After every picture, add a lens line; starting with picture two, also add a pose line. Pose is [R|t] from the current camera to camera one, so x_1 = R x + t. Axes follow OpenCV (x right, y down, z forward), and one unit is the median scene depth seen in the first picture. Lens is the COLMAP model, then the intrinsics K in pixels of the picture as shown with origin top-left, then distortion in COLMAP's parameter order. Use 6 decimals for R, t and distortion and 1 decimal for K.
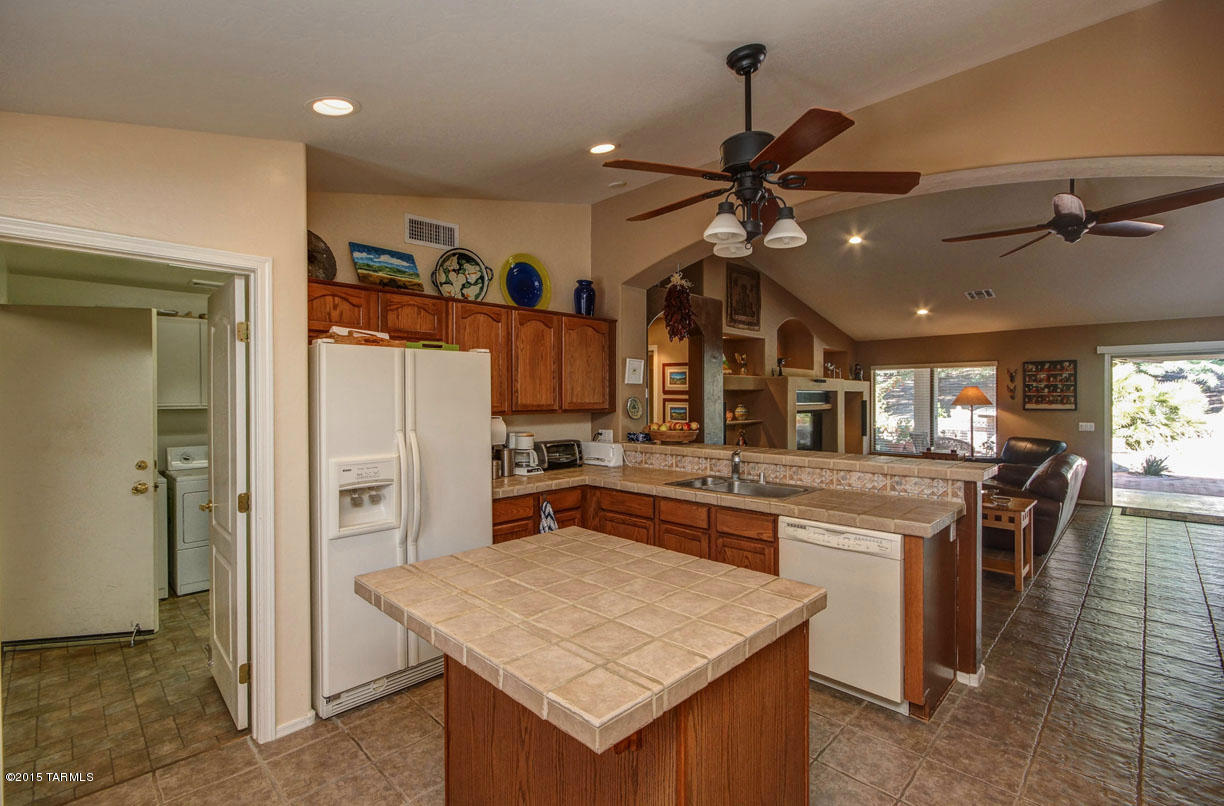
lens RADIAL K [[550.9, 0, 605.6], [0, 550.9, 396.4], [0, 0, 1]] dist [-0.004125, 0.001492]
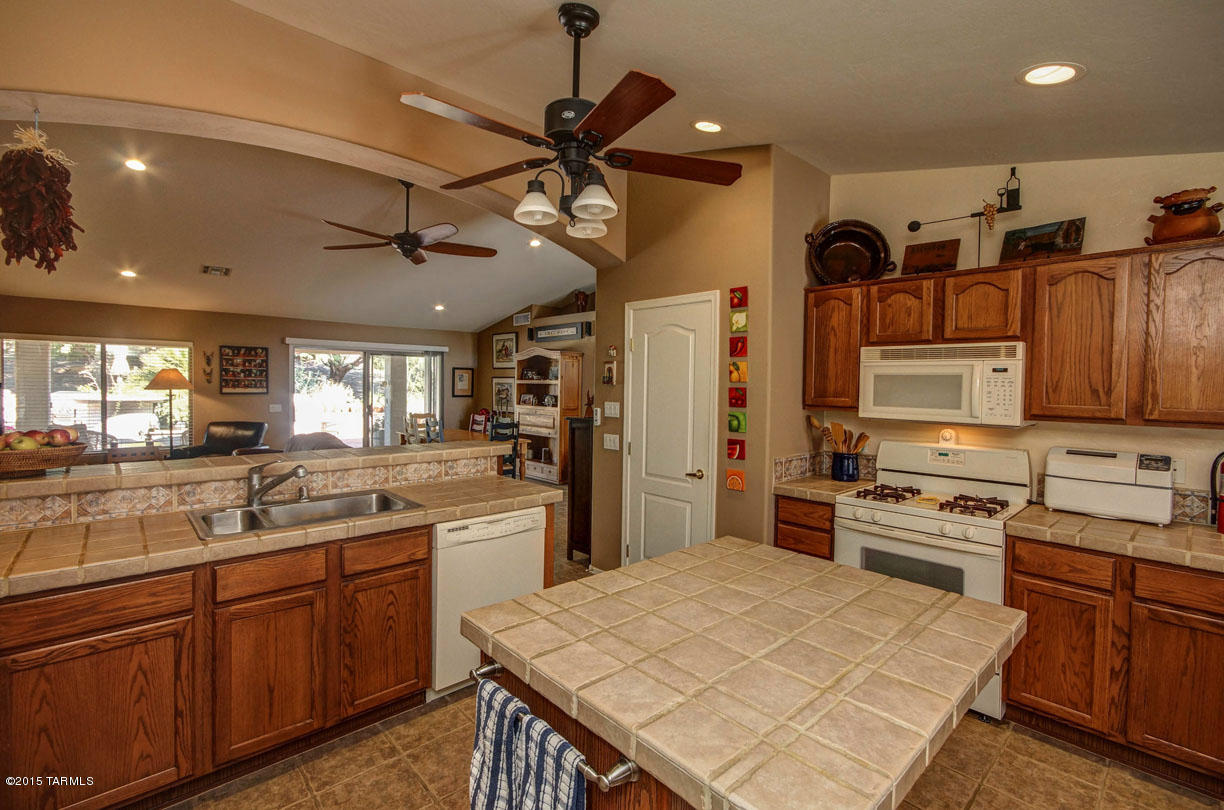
lens RADIAL K [[550.9, 0, 606.6], [0, 550.9, 400.5], [0, 0, 1]] dist [-0.004125, 0.001492]
pose [[0.038042, -0.024614, 0.998973, -0.208784], [-0.016256, 0.999549, 0.025248, -0.000086], [-0.999144, -0.017200, 0.037624, 0.284328]]
